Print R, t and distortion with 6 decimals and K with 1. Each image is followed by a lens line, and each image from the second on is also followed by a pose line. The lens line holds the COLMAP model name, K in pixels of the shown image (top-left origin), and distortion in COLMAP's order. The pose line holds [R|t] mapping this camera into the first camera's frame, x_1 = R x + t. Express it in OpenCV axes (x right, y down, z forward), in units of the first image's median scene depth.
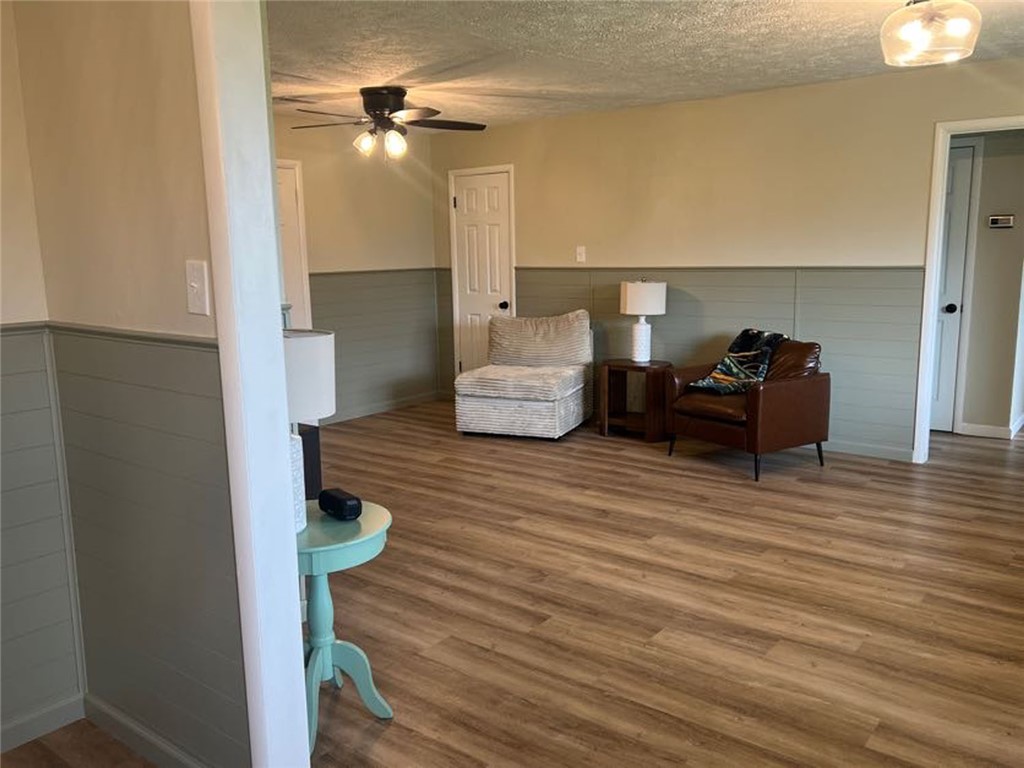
lens RADIAL K [[836.4, 0, 509.6], [0, 836.4, 385.2], [0, 0, 1]] dist [0.045397, -0.050094]
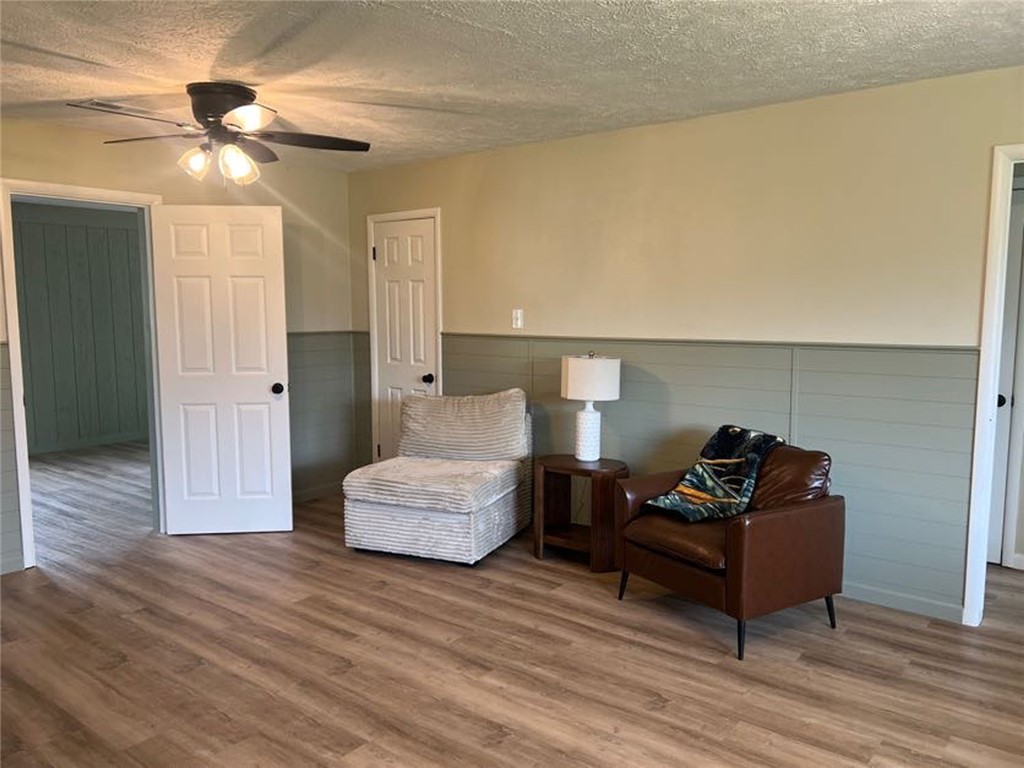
lens RADIAL K [[777.8, 0, 506.5], [0, 777.8, 387.0], [0, 0, 1]] dist [0.045917, -0.045588]
pose [[0.999834, 0.018061, -0.002373, 0.098410], [-0.018171, 0.998040, -0.059886, -0.060303], [0.001286, 0.059919, 0.998202, 0.339252]]
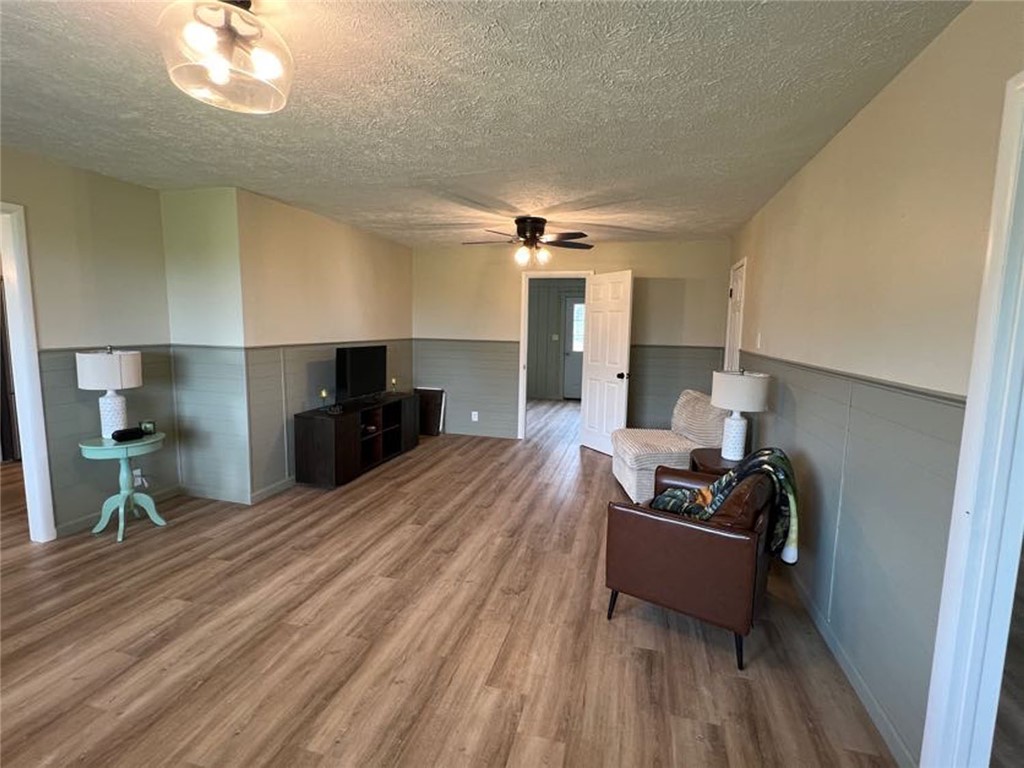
lens RADIAL K [[476.7, 0, 509.5], [0, 476.7, 380.9], [0, 0, 1]] dist [-0.001218, -0.000235]
pose [[0.387738, 0.128316, -0.912795, 0.617668], [-0.177032, 0.982195, 0.062872, -0.118834], [0.904610, 0.137216, 0.403550, 0.658986]]
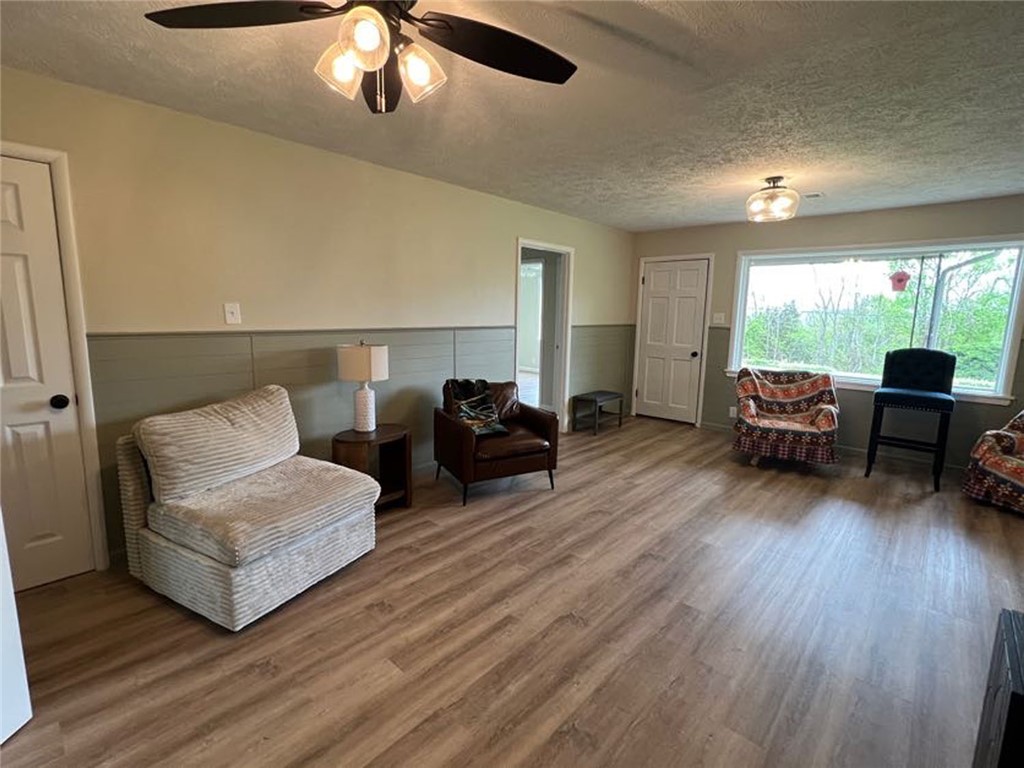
lens RADIAL K [[476.7, 0, 510.7], [0, 476.7, 374.8], [0, 0, 1]] dist [-0.001218, -0.000235]
pose [[0.075525, -0.113453, 0.990669, -0.406255], [0.146805, 0.983945, 0.101491, -0.139569], [-0.986278, 0.137770, 0.090968, 0.923651]]
